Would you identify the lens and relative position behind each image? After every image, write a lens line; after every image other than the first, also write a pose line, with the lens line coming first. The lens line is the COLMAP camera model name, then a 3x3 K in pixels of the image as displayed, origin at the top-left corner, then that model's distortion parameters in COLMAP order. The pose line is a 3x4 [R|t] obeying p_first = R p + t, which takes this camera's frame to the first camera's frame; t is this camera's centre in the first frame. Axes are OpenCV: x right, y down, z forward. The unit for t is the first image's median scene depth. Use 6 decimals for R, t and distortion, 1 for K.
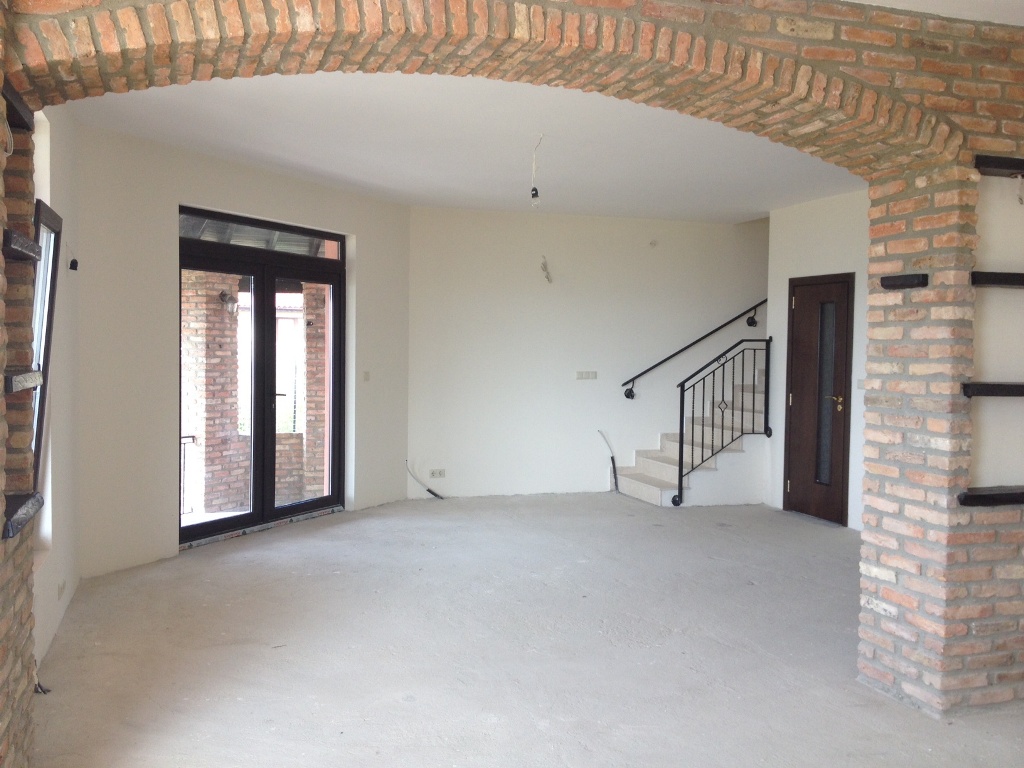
lens RADIAL K [[949.1, 0, 512.0], [0, 949.1, 384.0], [0, 0, 1]] dist [0.091295, -0.272375]
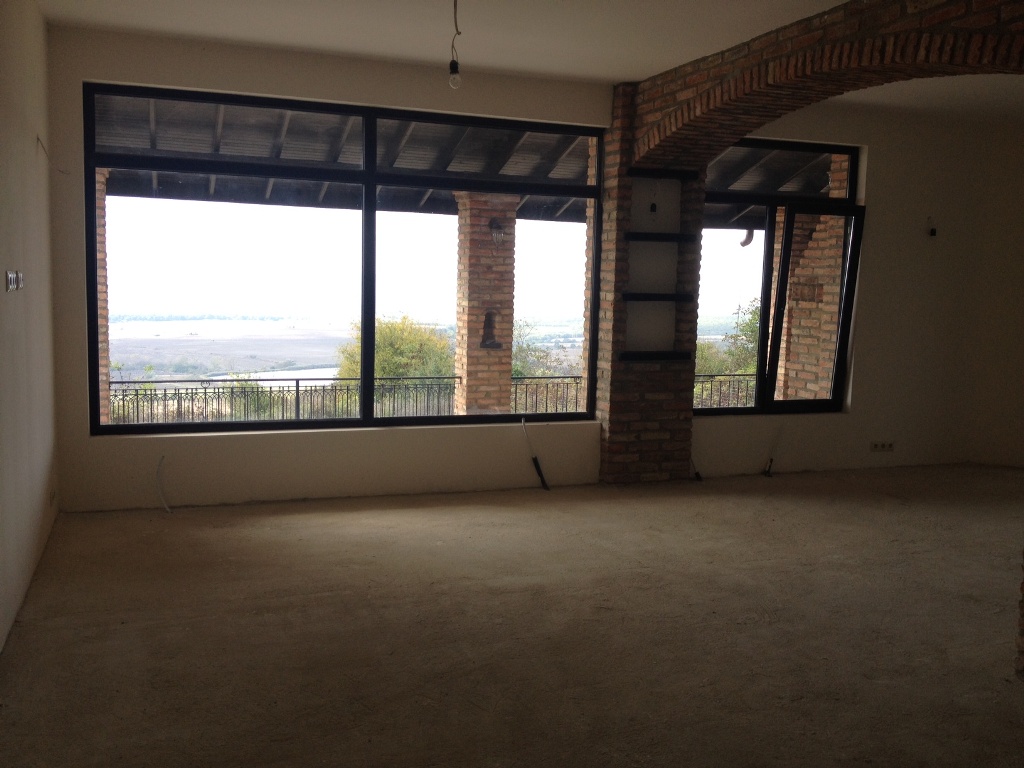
lens RADIAL K [[949.1, 0, 512.0], [0, 949.1, 384.0], [0, 0, 1]] dist [0.091295, -0.272375]
pose [[0.037713, 0.097050, -0.994565, 1.506218], [-0.066740, 0.993295, 0.094396, 0.008920], [0.997057, 0.062817, 0.043937, 0.500159]]
